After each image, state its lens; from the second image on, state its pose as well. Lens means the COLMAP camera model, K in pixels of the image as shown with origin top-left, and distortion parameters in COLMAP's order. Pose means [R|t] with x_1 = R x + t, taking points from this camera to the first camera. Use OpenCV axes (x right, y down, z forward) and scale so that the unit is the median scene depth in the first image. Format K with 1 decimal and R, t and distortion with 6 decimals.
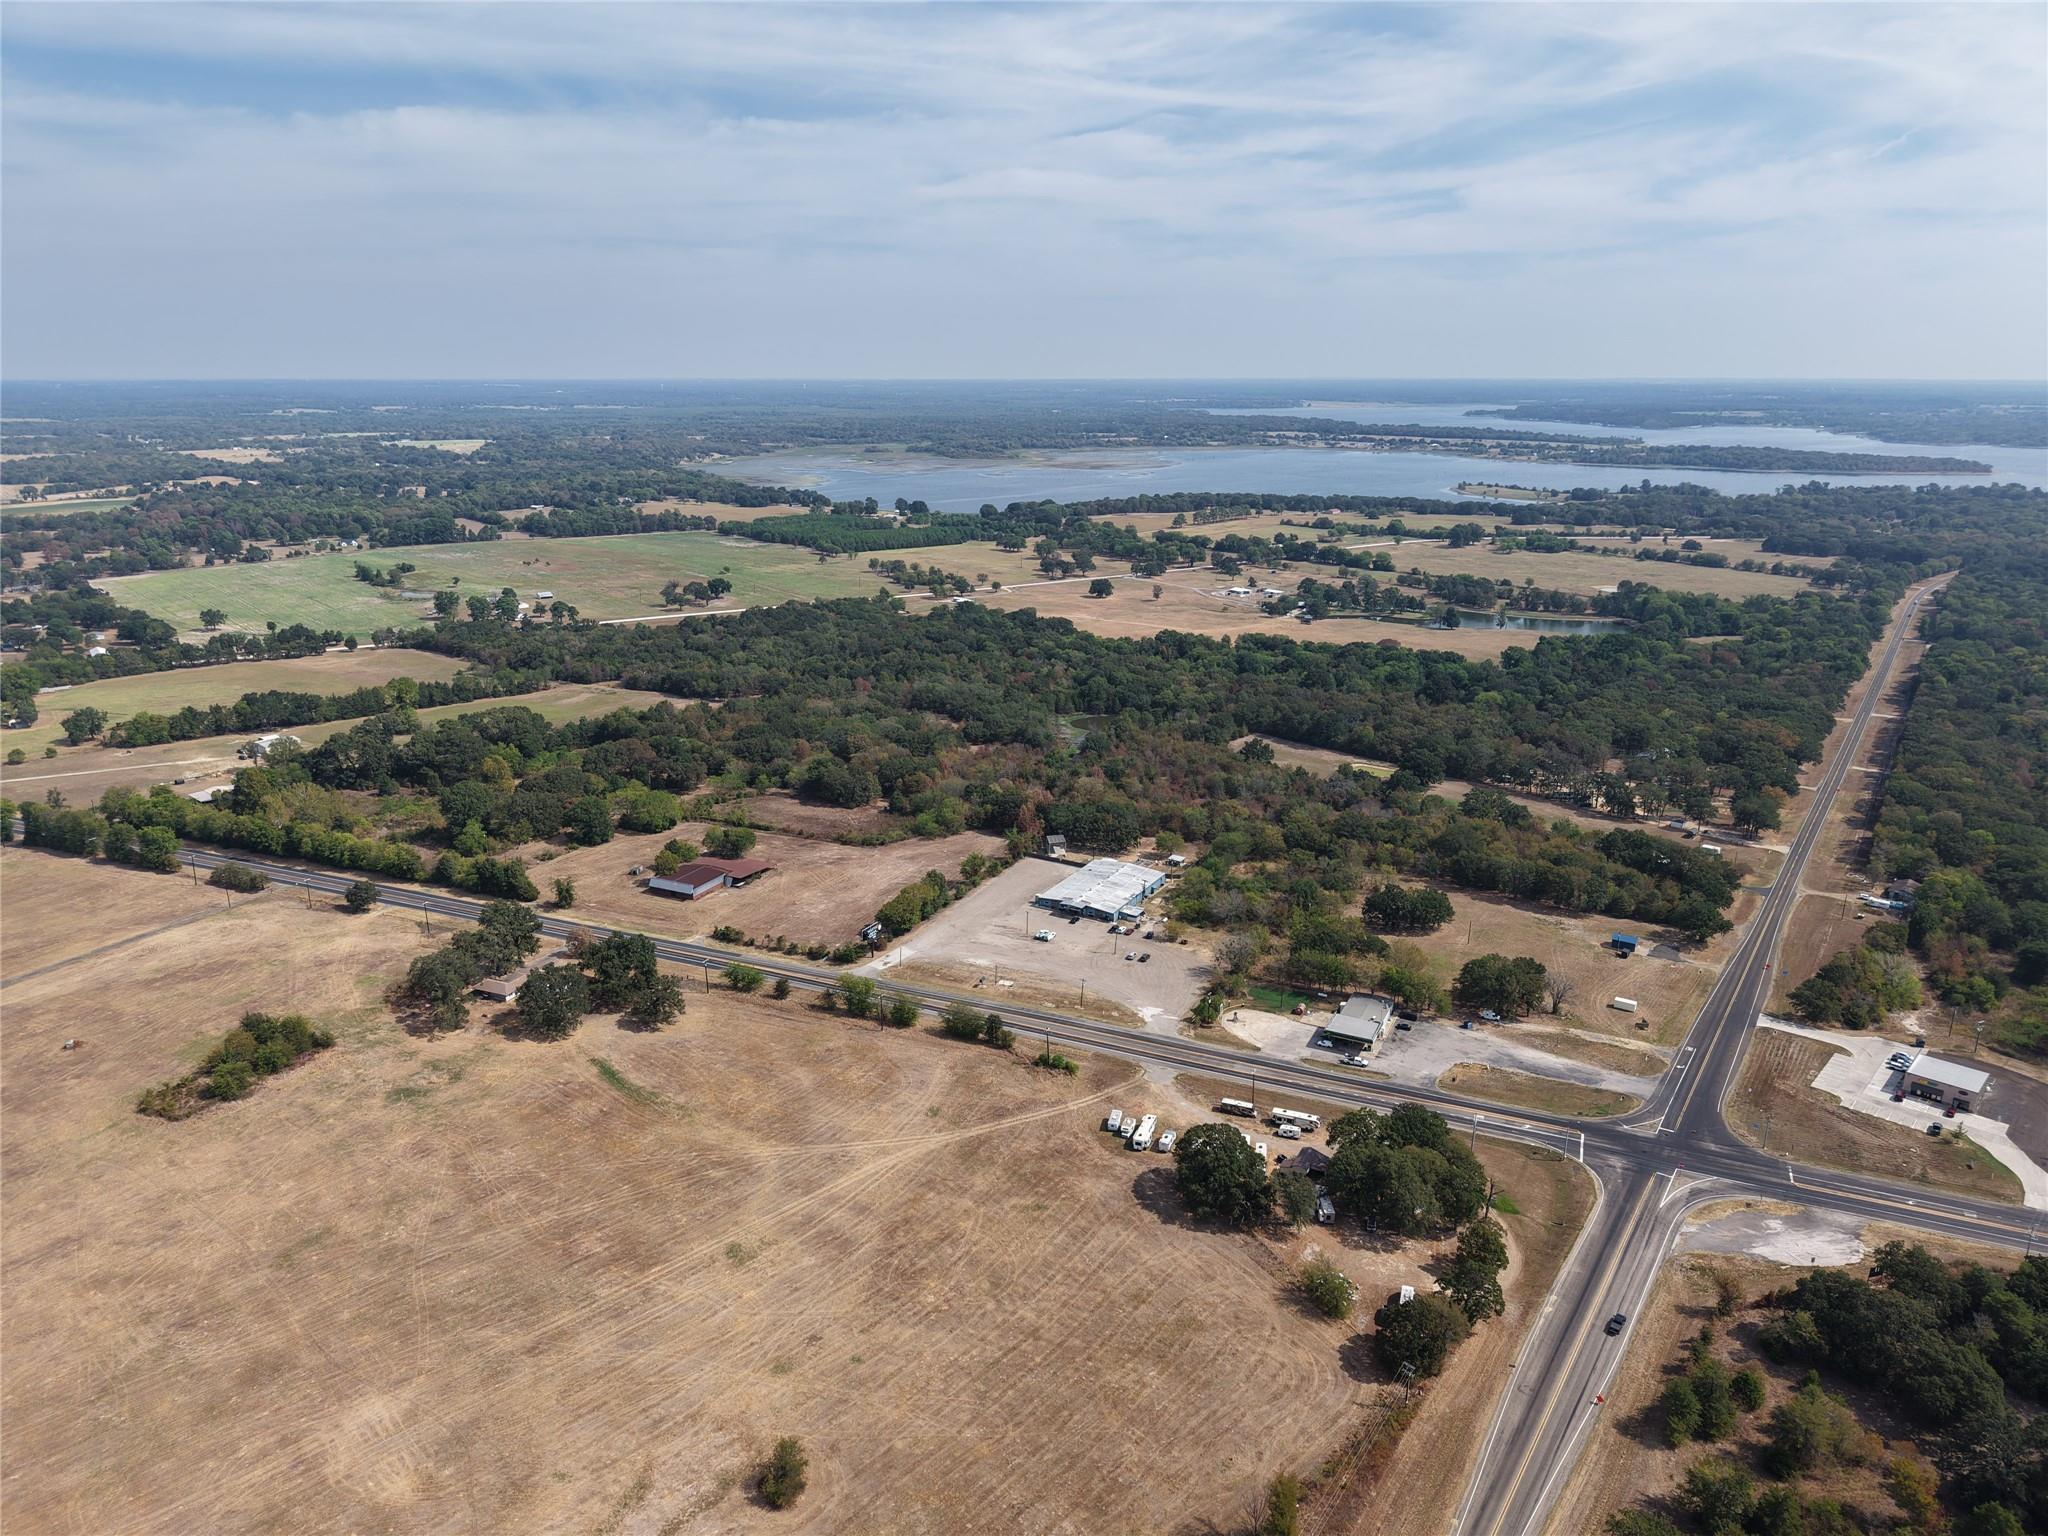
lens RADIAL K [[1352.0, 0, 1017.6], [0, 1352.0, 797.6], [0, 0, 1]] dist [0.036434, -0.039680]
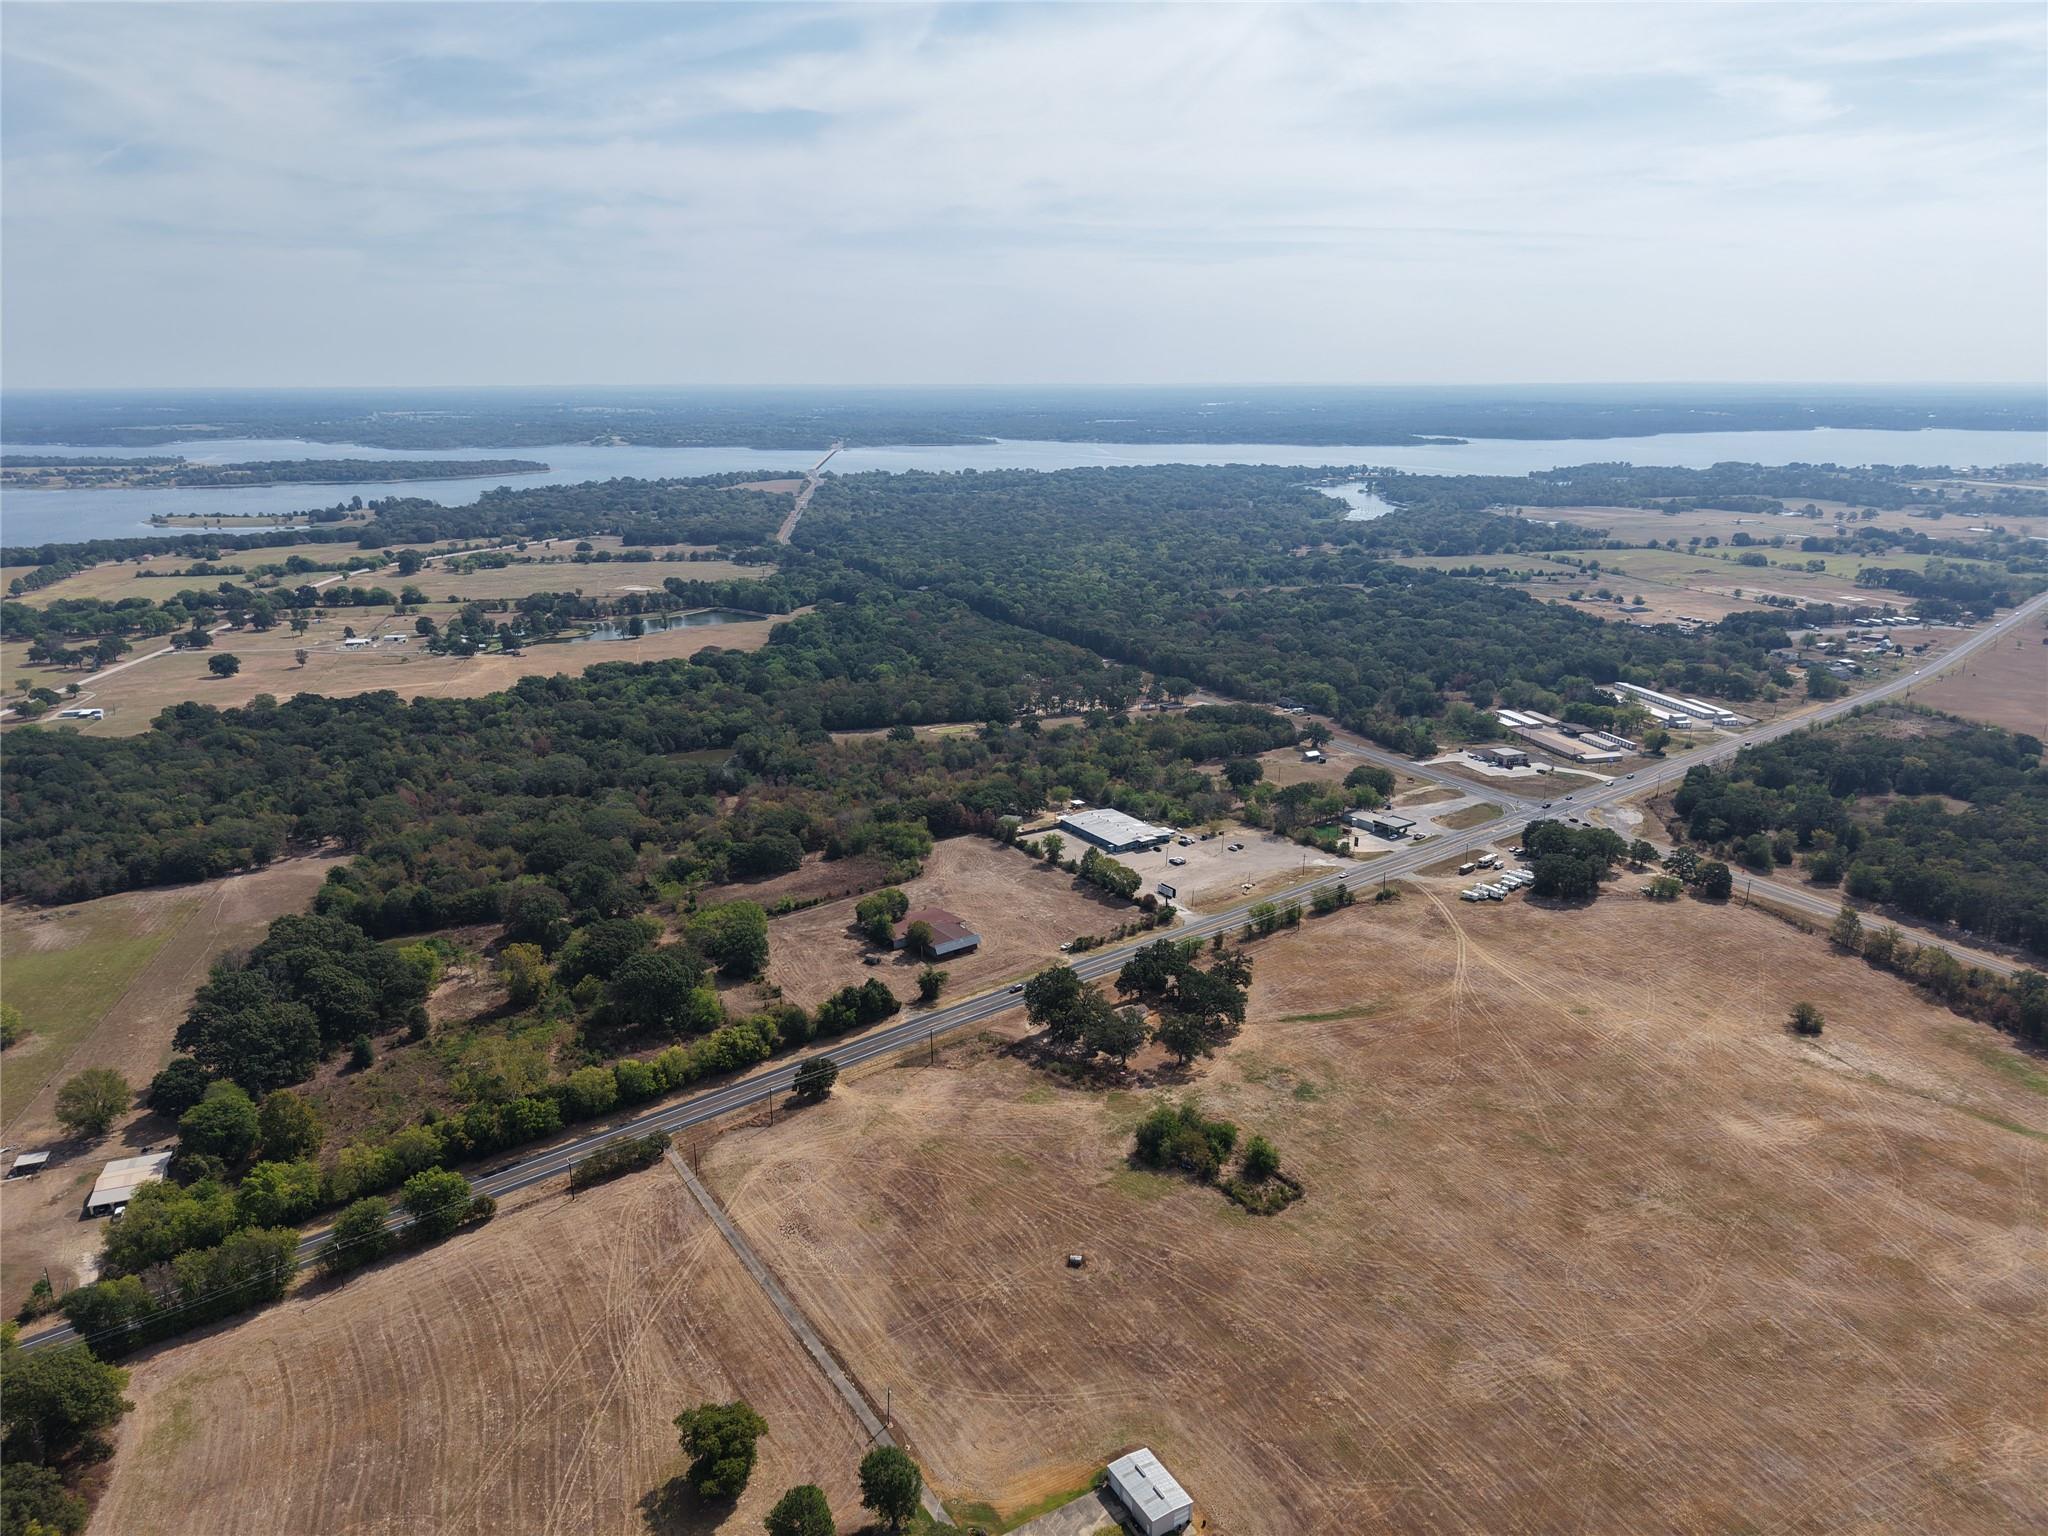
lens RADIAL K [[1356.8, 0, 1008.4], [0, 1356.8, 765.5], [0, 0, 1]] dist [0.030097, -0.032147]
pose [[0.471194, -0.245215, 0.847258, -0.738990], [0.268857, 0.954795, 0.126816, -0.125167], [-0.840055, 0.168037, 0.515821, 0.299972]]
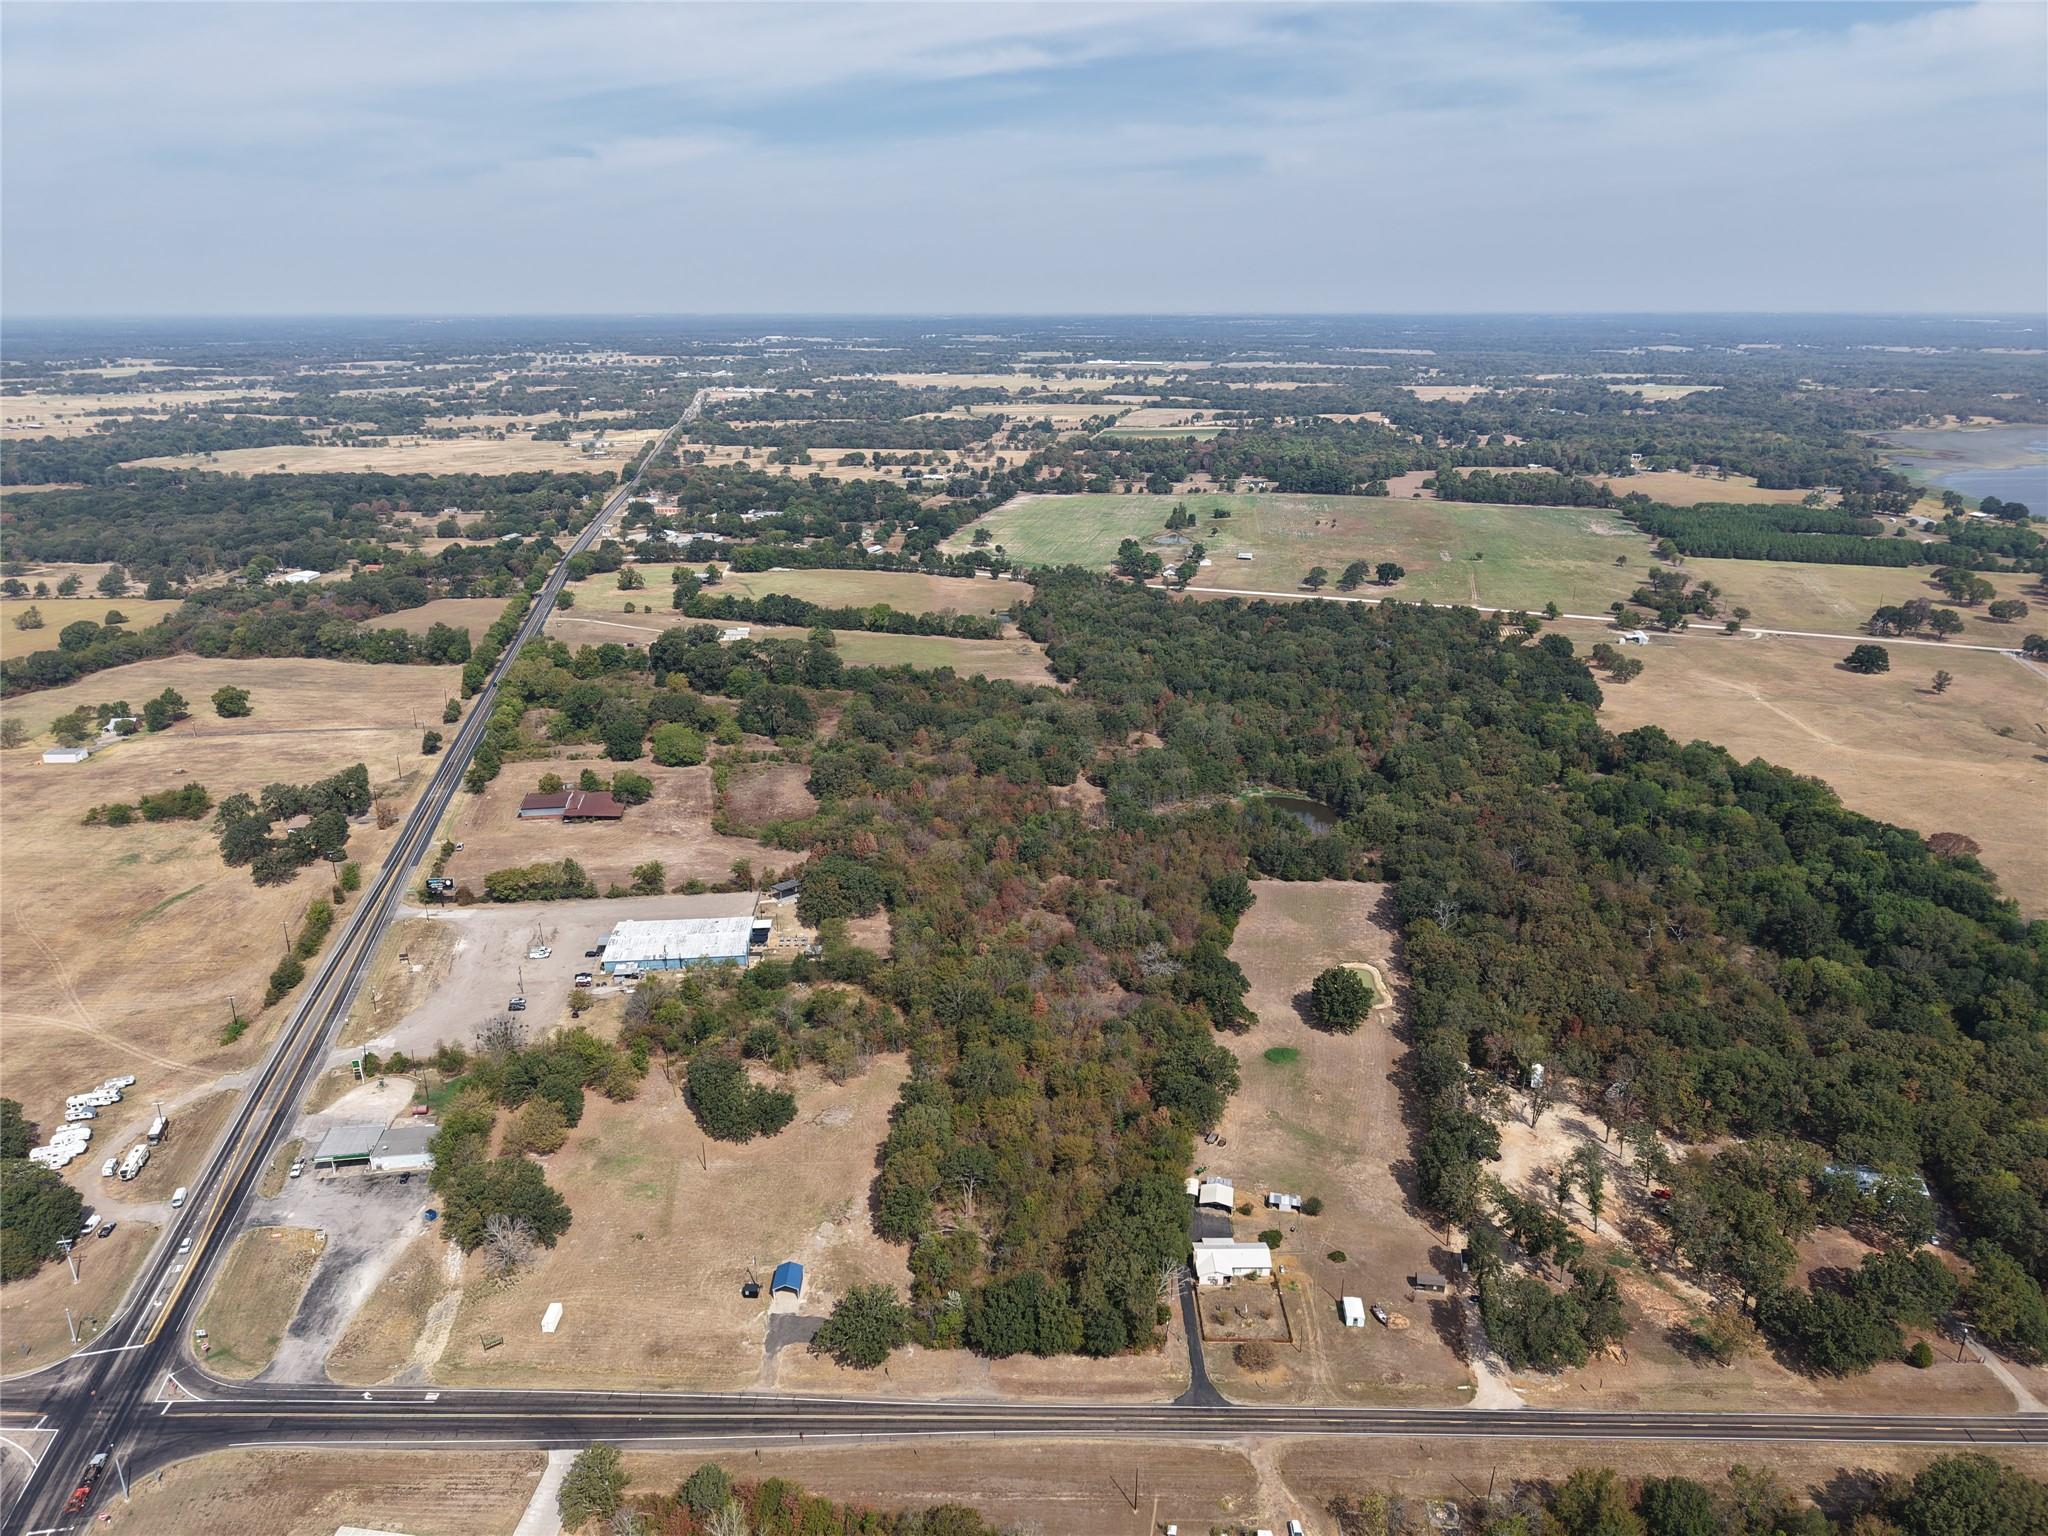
lens RADIAL K [[1352.0, 0, 1017.6], [0, 1352.0, 797.6], [0, 0, 1]] dist [0.036434, -0.039680]
pose [[0.568125, 0.280160, -0.773786, 0.622602], [-0.244683, 0.955251, 0.166212, -0.166310], [0.785726, 0.094903, 0.611252, 0.434352]]
